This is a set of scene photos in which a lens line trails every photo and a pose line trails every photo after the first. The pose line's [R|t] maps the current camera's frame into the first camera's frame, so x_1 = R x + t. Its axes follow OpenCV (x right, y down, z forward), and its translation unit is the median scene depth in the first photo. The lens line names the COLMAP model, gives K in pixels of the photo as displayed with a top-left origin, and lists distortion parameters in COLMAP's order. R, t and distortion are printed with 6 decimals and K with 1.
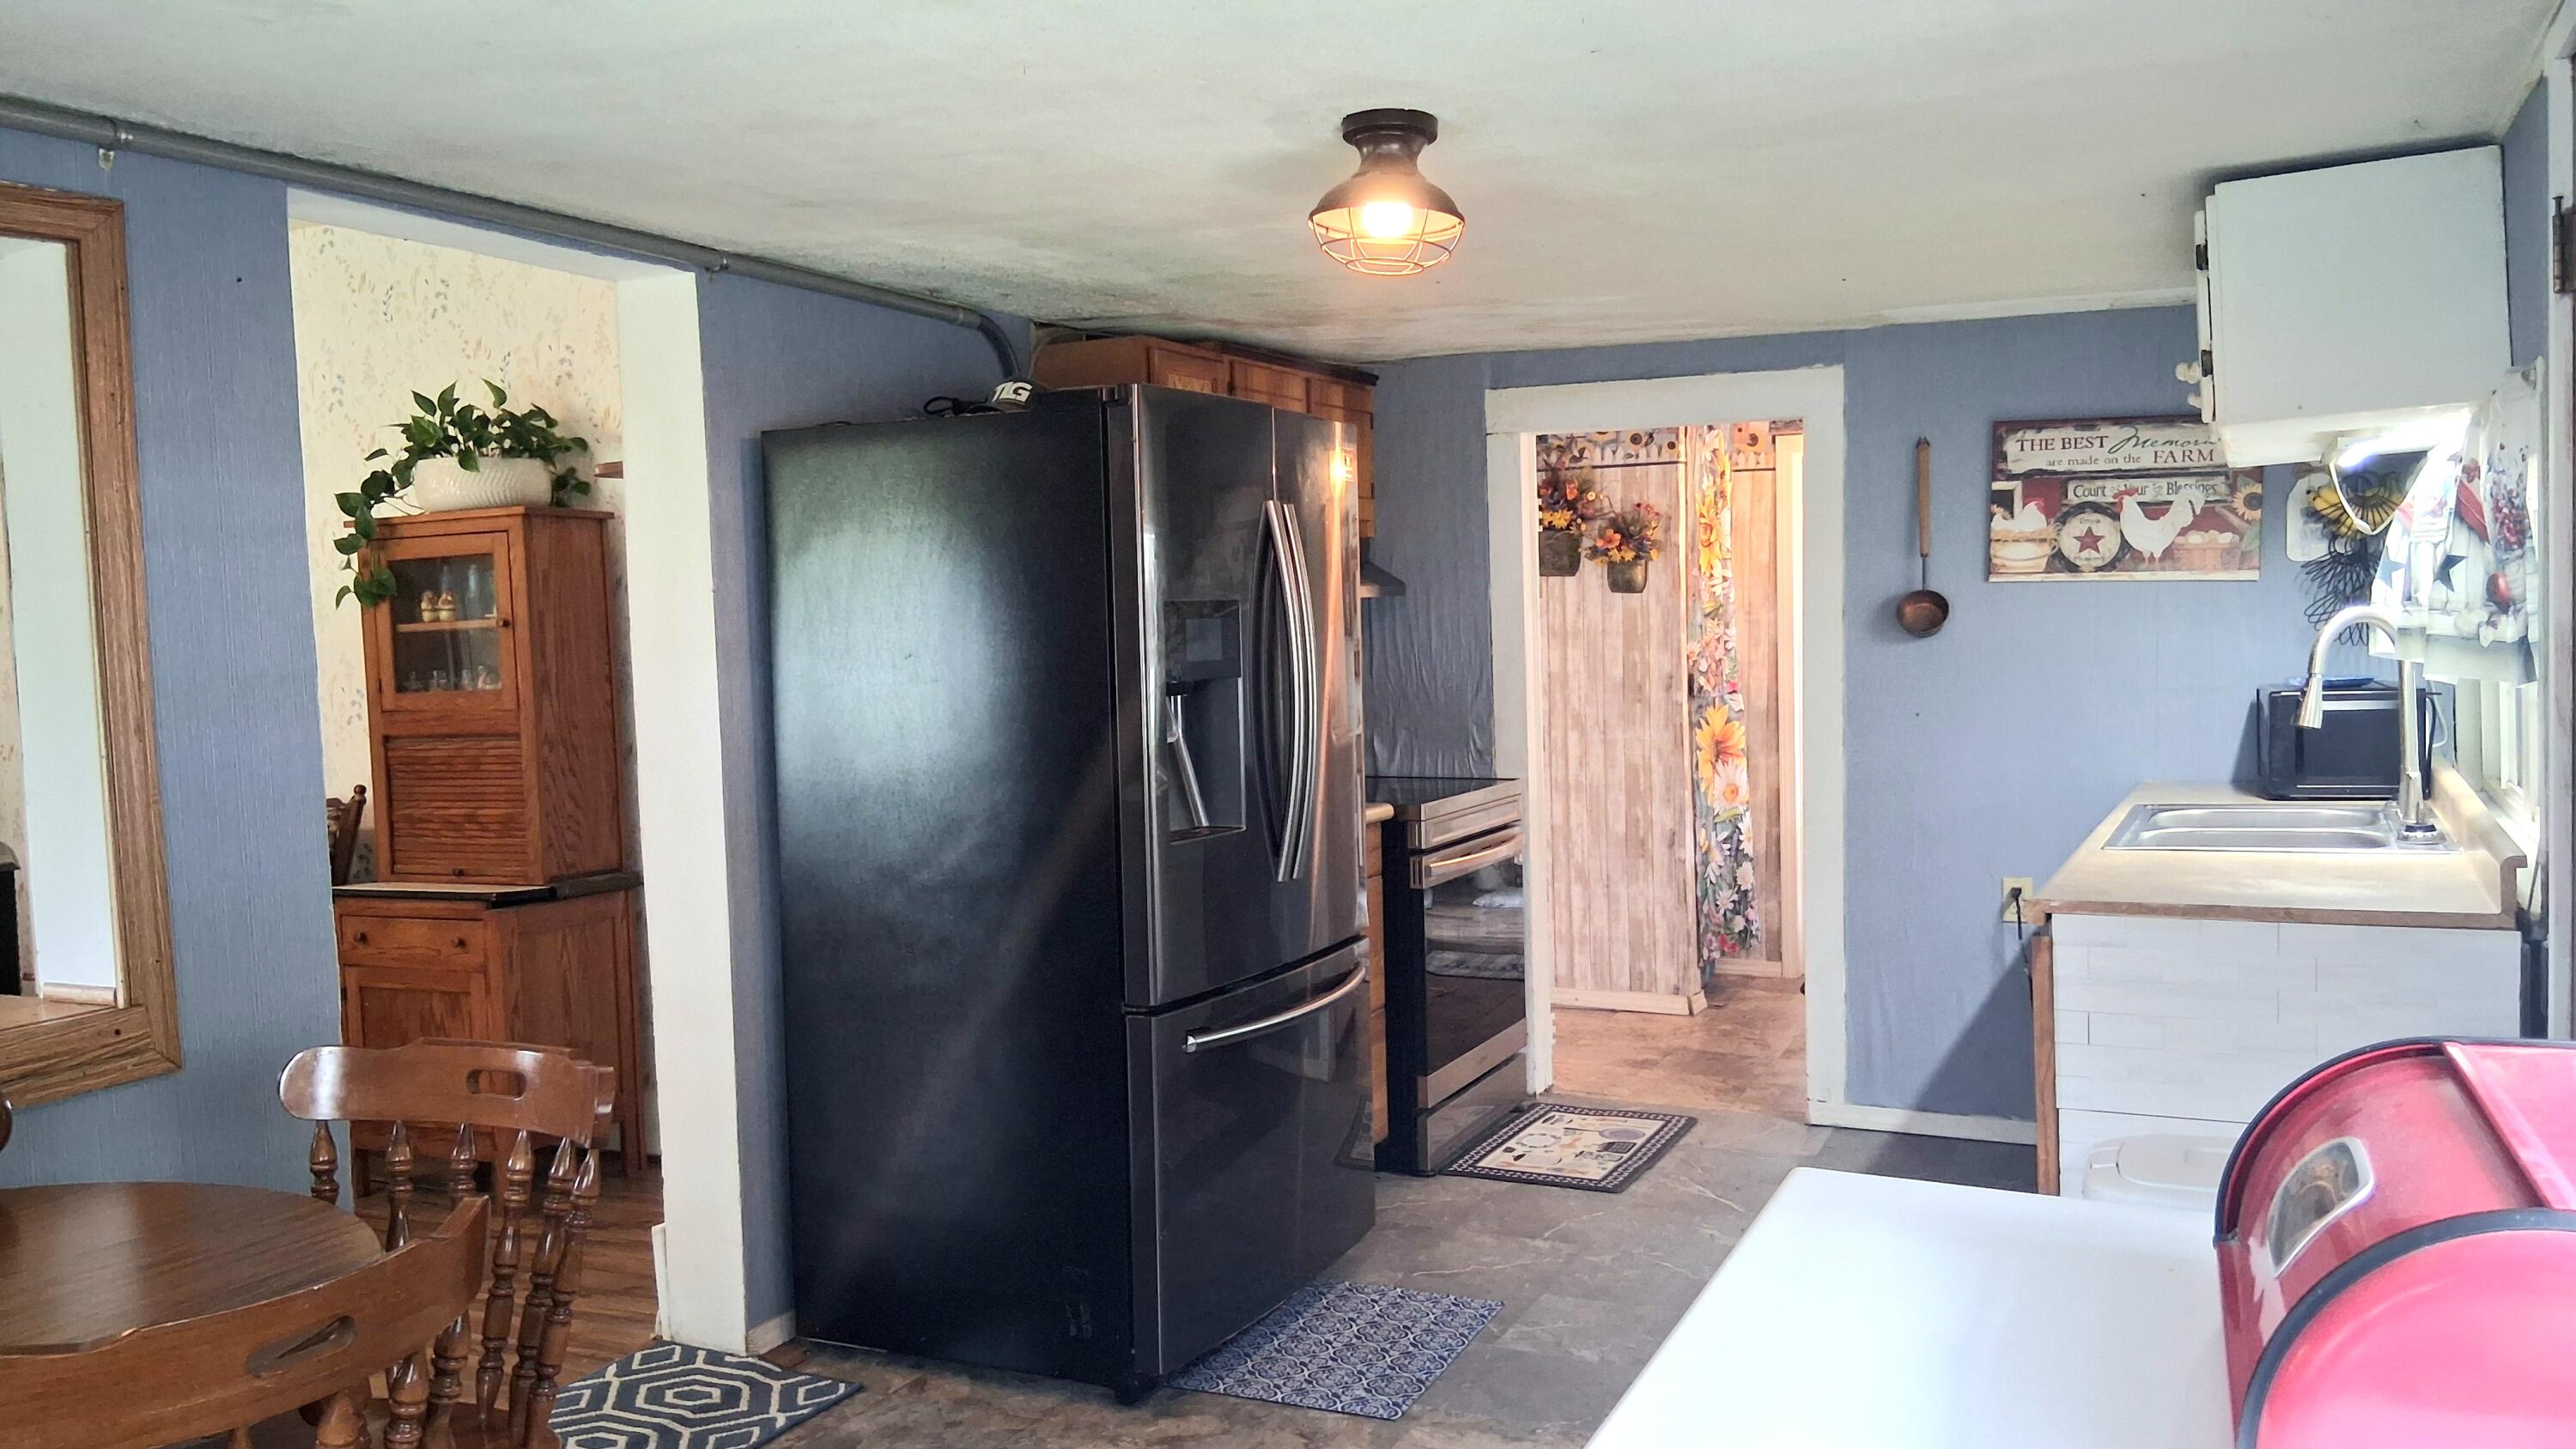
lens RADIAL K [[1985.6, 0, 1290.7], [0, 1985.6, 725.7], [0, 0, 1]] dist [0.048468, -0.020631]
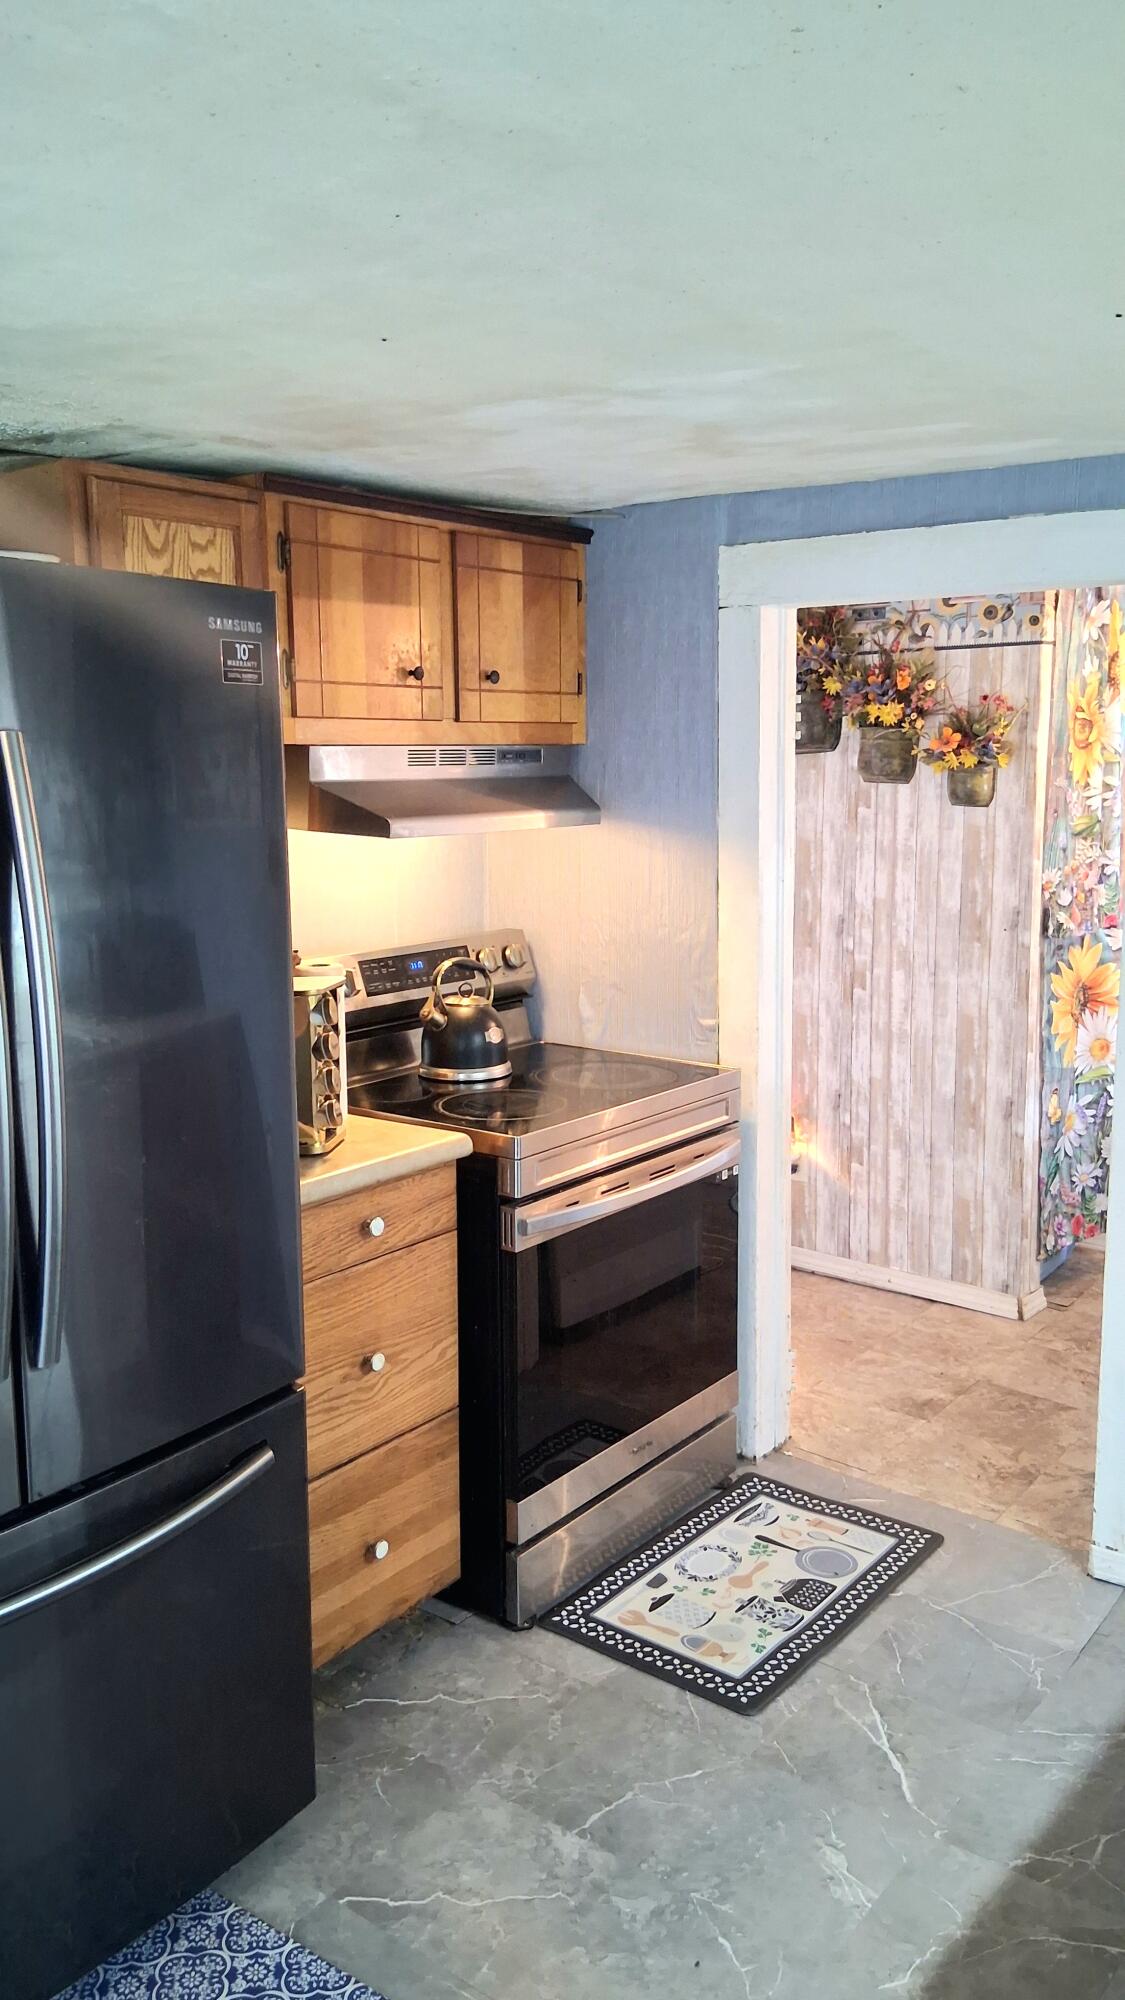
lens RADIAL K [[1541.8, 0, 568.1], [0, 1541.8, 1003.0], [0, 0, 1]] dist [0.048468, -0.020631]
pose [[0.976989, 0.048651, -0.207669, 0.145306], [-0.027136, 0.994078, 0.105223, -0.049412], [0.211558, -0.097166, 0.972523, 0.345007]]
